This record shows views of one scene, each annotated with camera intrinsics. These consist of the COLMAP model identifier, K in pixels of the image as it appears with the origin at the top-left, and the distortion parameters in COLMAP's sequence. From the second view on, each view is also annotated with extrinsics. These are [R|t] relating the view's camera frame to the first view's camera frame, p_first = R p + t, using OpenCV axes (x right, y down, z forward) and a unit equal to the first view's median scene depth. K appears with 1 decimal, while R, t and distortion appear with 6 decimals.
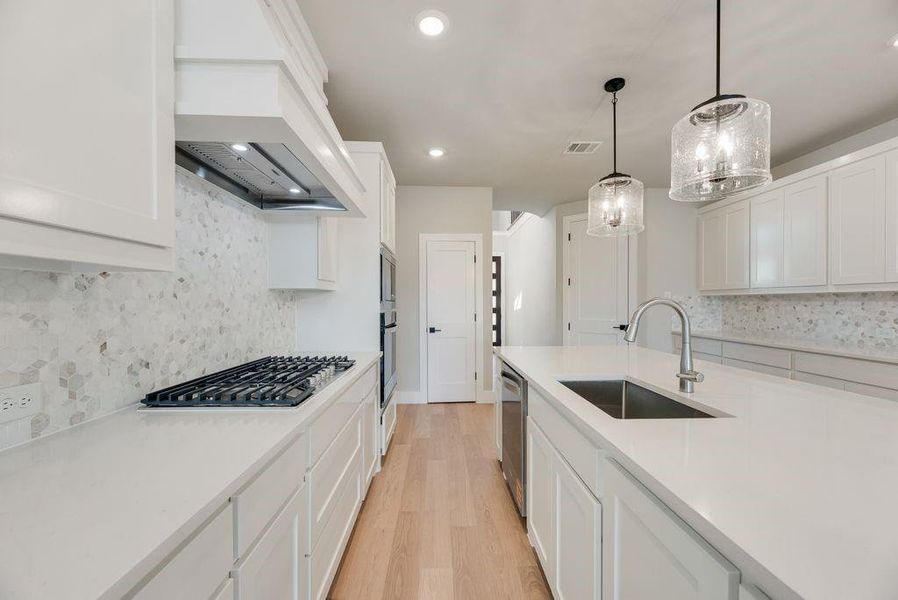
lens RADIAL K [[369.1, 0, 453.2], [0, 369.1, 303.1], [0, 0, 1]] dist [0.002291, 0.000520]
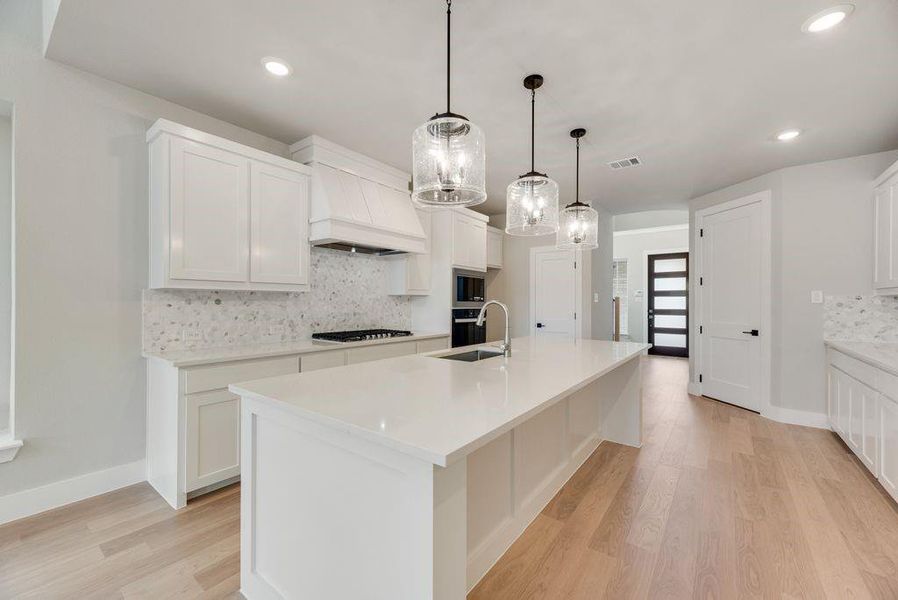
lens RADIAL K [[369.1, 0, 440.4], [0, 369.1, 302.0], [0, 0, 1]] dist [0.002291, 0.000520]
pose [[0.763871, 0.003119, -0.645361, 1.319750], [-0.005883, 0.999980, -0.002130, 0.000391], [0.645342, 0.005424, 0.763875, -0.409655]]
